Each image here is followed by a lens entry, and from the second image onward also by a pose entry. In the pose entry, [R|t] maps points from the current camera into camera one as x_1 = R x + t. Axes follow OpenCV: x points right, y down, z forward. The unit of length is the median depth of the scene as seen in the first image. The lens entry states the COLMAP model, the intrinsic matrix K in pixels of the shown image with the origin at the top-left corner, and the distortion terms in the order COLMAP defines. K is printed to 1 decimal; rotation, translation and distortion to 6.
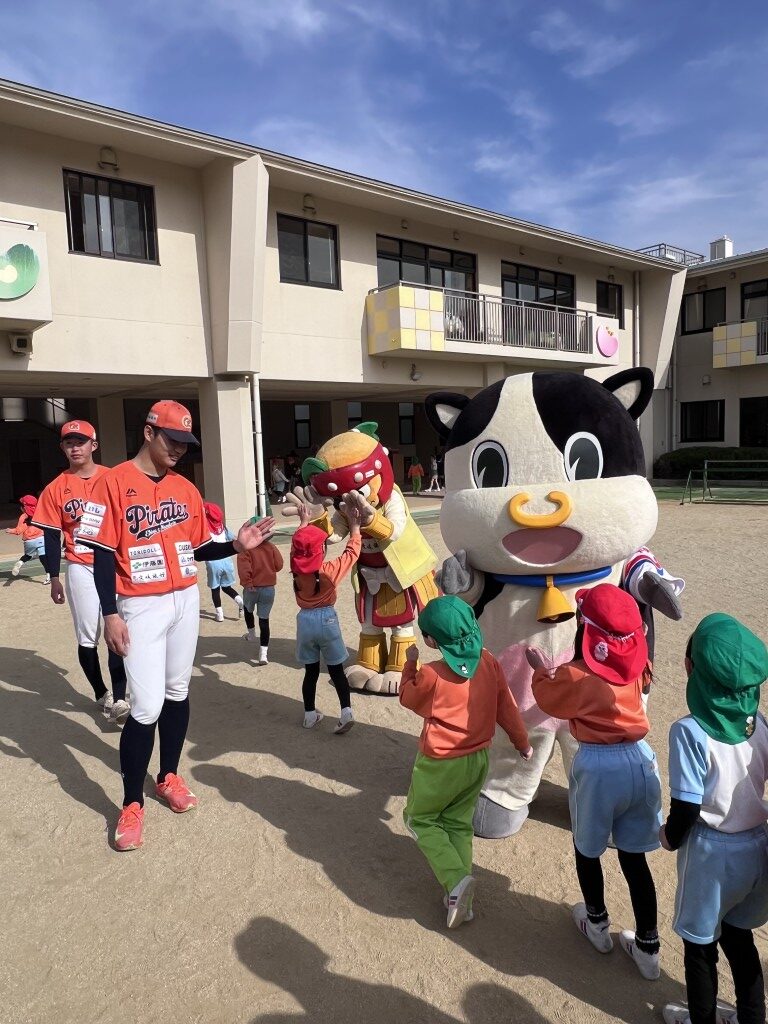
lens RADIAL K [[689.4, 0, 384.6], [0, 689.4, 510.4], [0, 0, 1]] dist [0.001913, -0.002746]
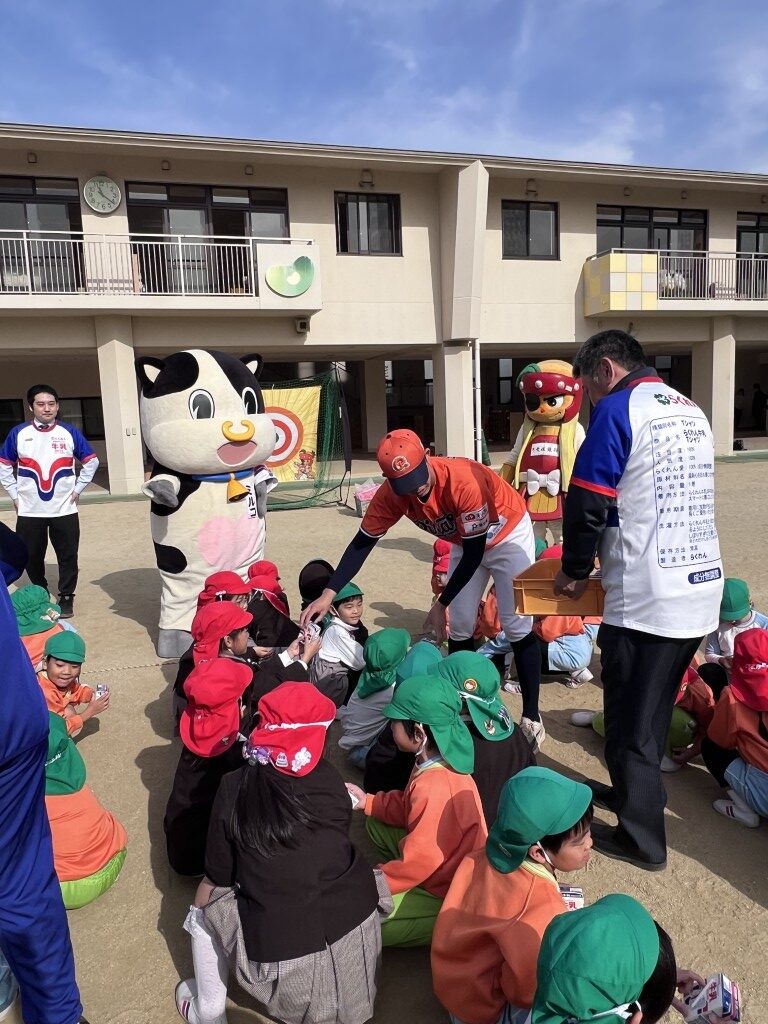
lens RADIAL K [[716.2, 0, 384.3], [0, 716.2, 512.6], [0, 0, 1]] dist [-0.057853, -0.002377]
pose [[0.924585, 0.048984, -0.377813, 0.138842], [-0.026429, 0.997557, 0.064657, 0.025540], [0.380057, -0.049796, 0.923622, -0.209195]]
